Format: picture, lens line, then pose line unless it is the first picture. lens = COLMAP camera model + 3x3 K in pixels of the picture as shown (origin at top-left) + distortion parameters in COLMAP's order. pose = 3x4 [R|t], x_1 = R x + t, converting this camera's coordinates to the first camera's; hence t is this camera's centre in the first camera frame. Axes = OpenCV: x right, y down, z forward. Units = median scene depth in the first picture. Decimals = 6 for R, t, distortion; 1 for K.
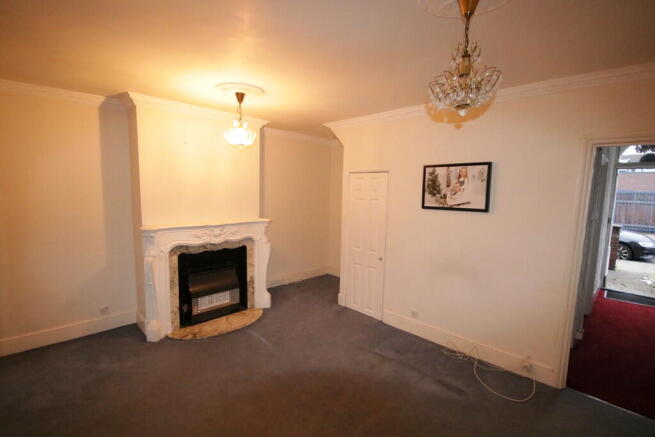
lens RADIAL K [[301.3, 0, 324.6], [0, 301.3, 219.8], [0, 0, 1]] dist [-0.006071, -0.001405]
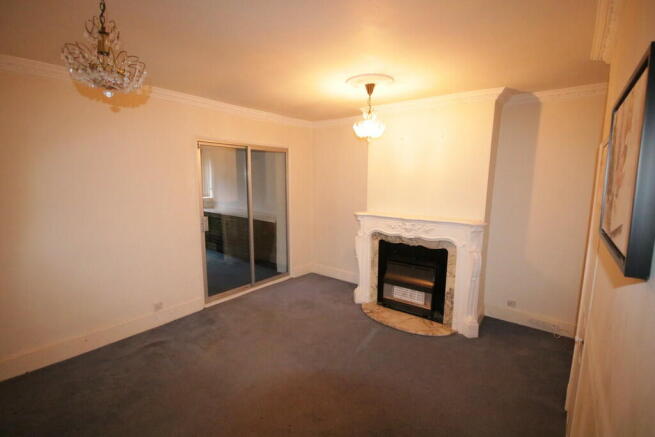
lens RADIAL K [[301.3, 0, 325.2], [0, 301.3, 217.3], [0, 0, 1]] dist [-0.006071, -0.001405]
pose [[0.152391, 0.110483, -0.982126, 0.553689], [-0.108097, 0.989633, 0.094555, -0.051193], [0.982391, 0.091756, 0.162754, 0.565313]]
